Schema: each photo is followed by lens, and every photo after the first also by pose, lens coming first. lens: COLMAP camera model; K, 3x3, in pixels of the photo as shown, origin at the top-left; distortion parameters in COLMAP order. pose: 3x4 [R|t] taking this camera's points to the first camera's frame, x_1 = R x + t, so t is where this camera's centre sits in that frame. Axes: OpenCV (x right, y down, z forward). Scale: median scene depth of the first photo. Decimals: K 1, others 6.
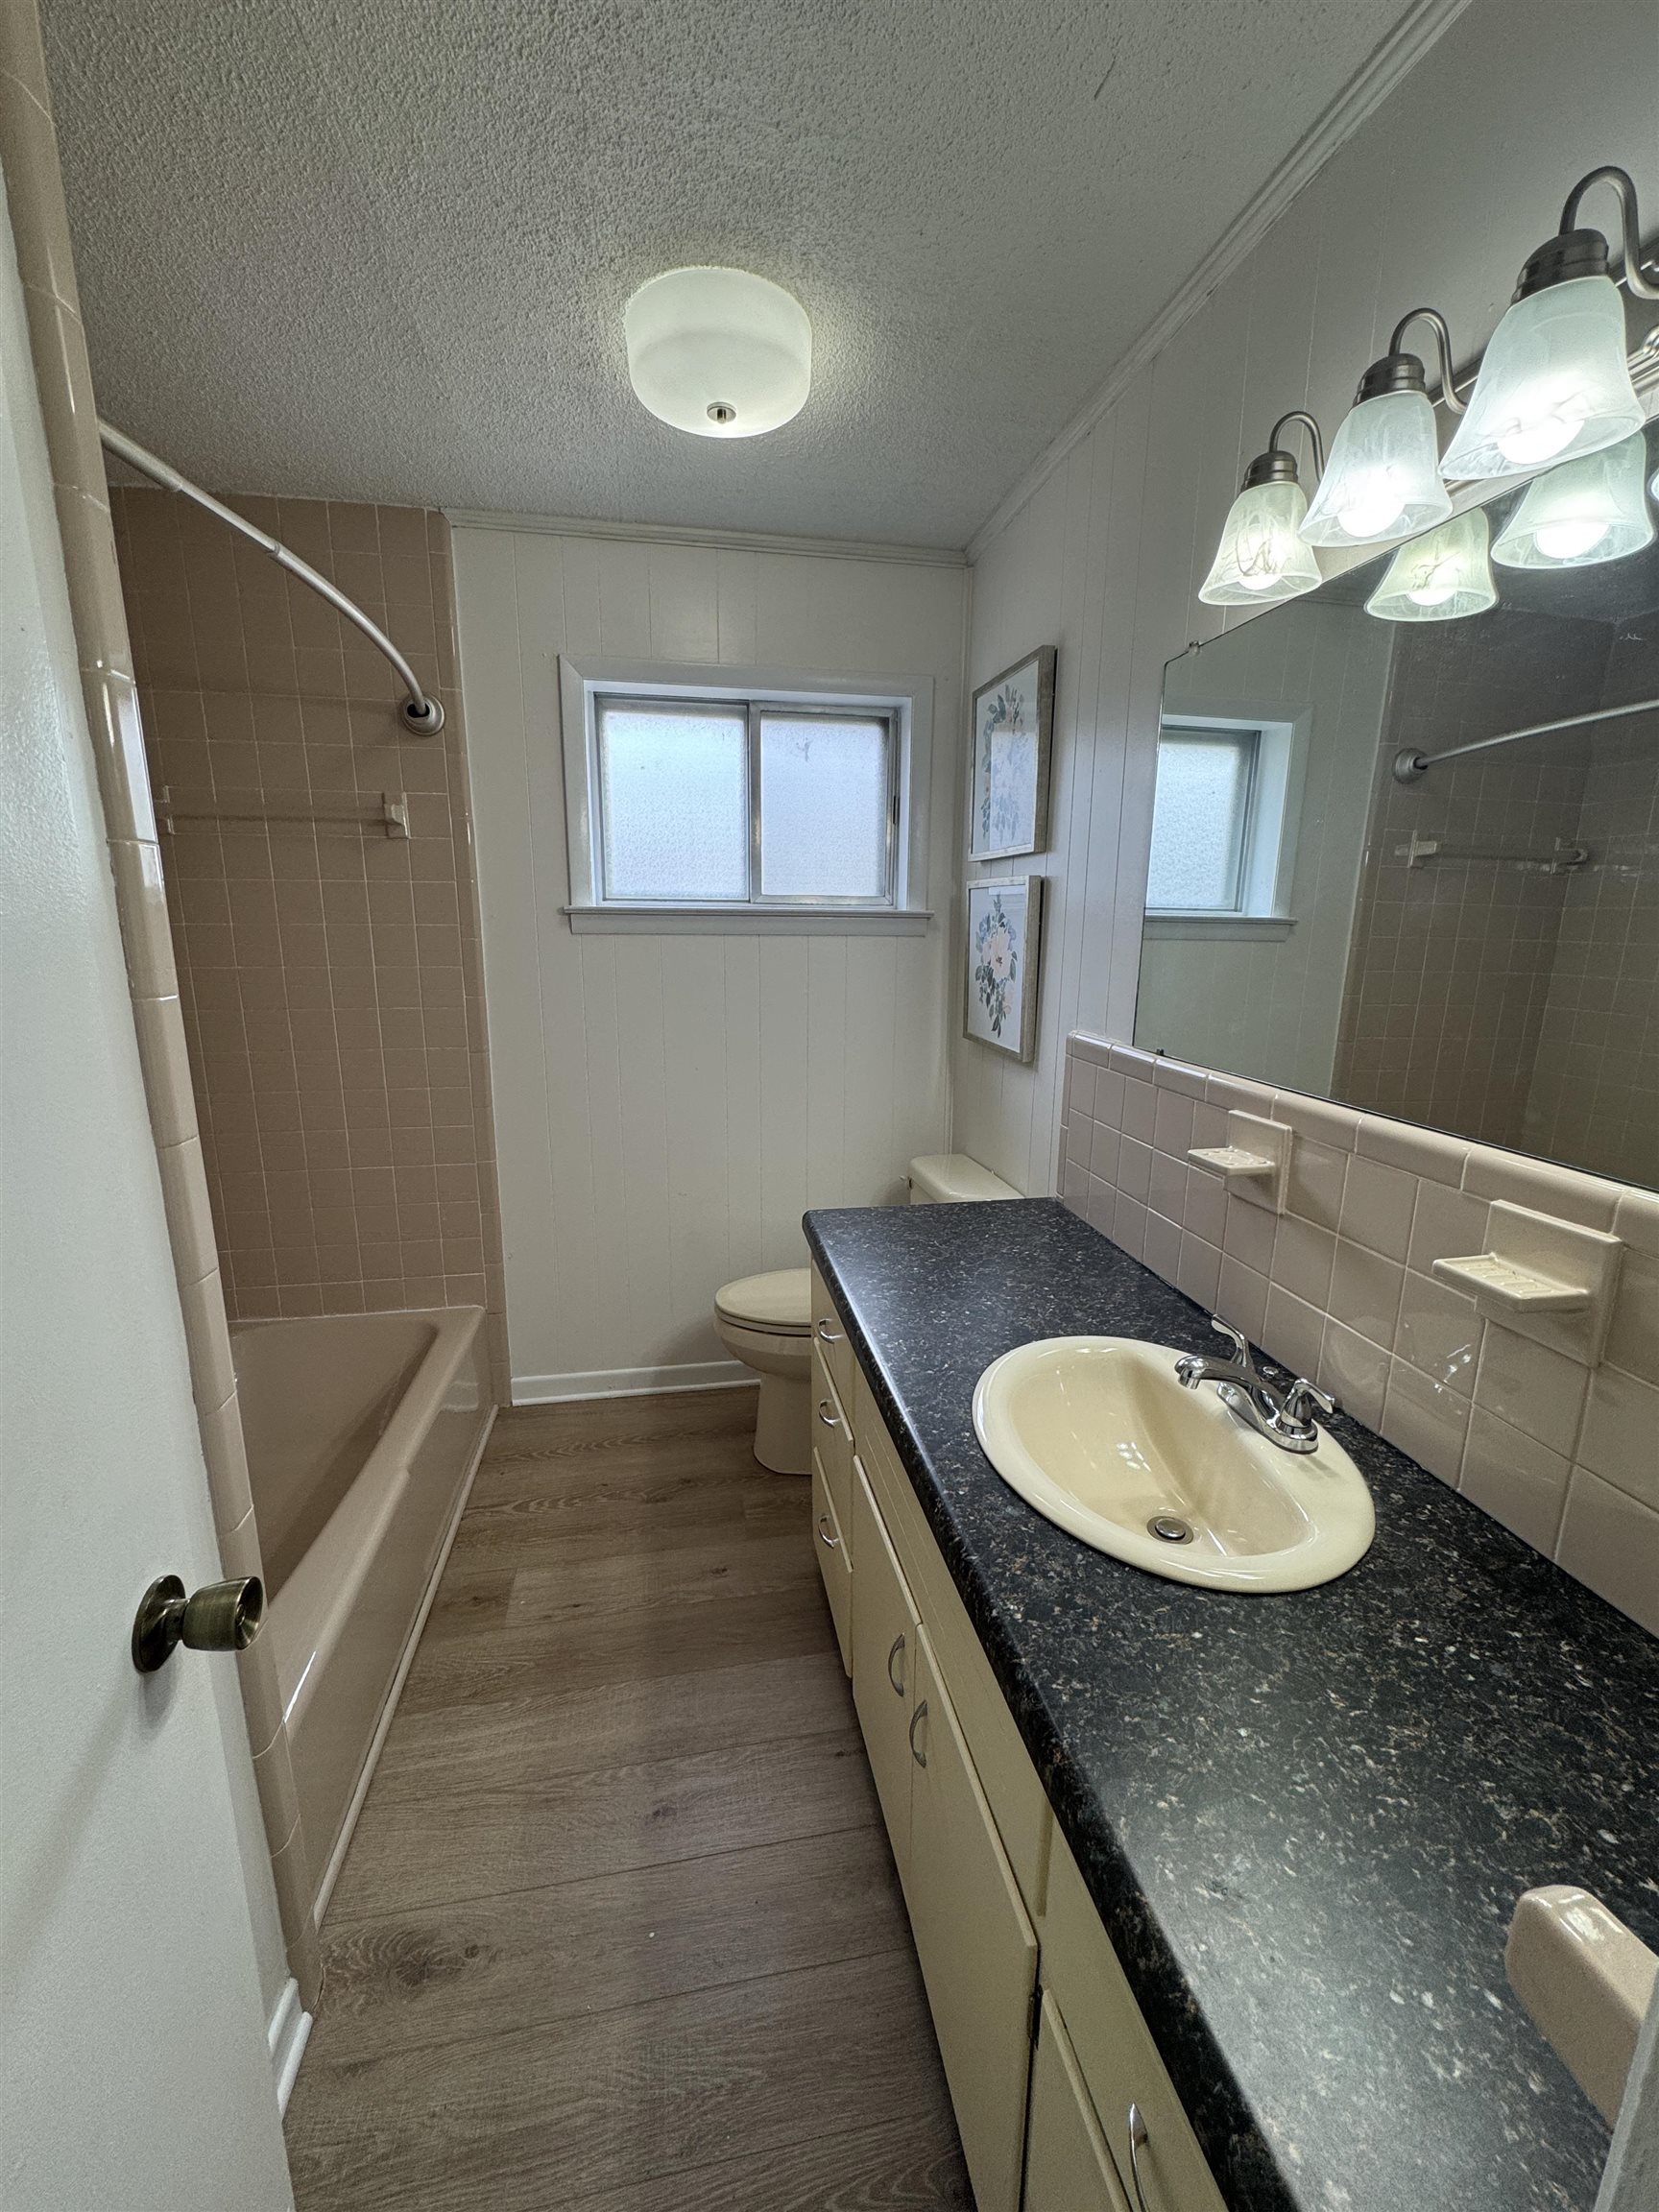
lens RADIAL K [[881.3, 0, 834.2], [0, 881.3, 1105.6], [0, 0, 1]] dist [0.000258, 0.000213]
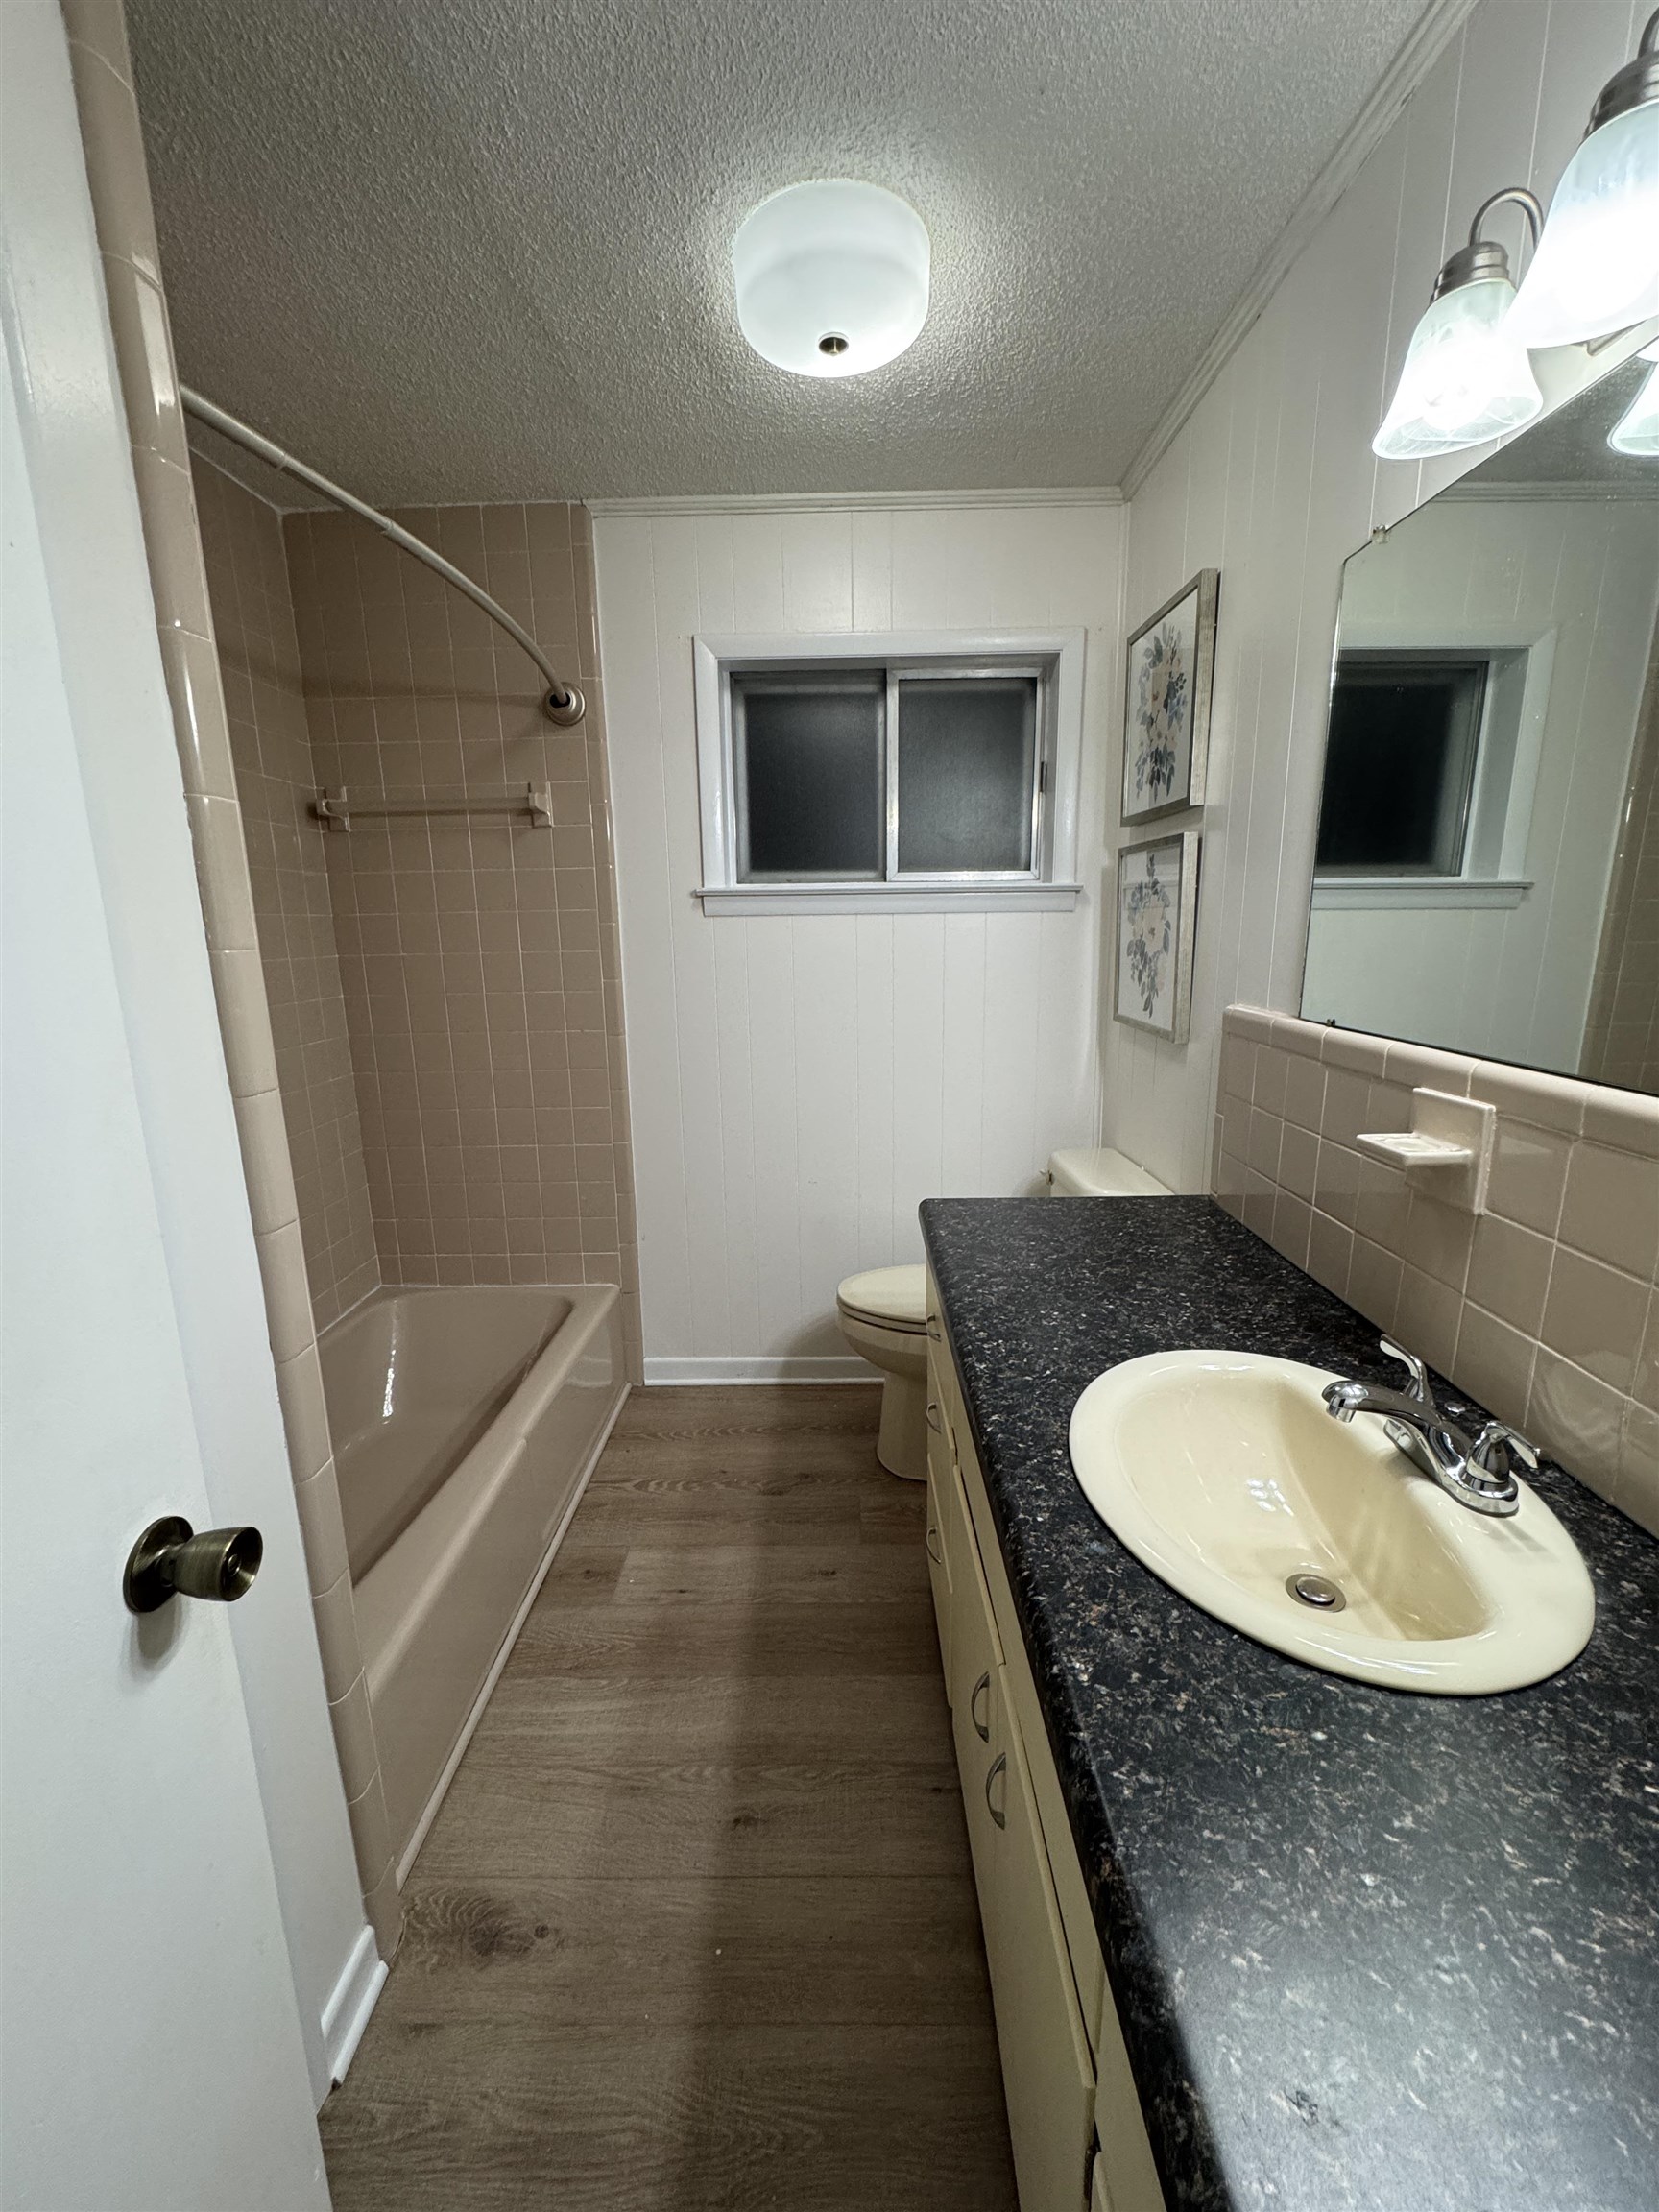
lens RADIAL K [[882.1, 0, 833.7], [0, 882.1, 1105.9], [0, 0, 1]] dist [-0.001944, 0.000779]
pose [[0.980612, 0.016366, -0.195274, 0.096872], [-0.016811, 0.999858, -0.000621, 0.038990], [0.195236, 0.003891, 0.980749, 0.110297]]
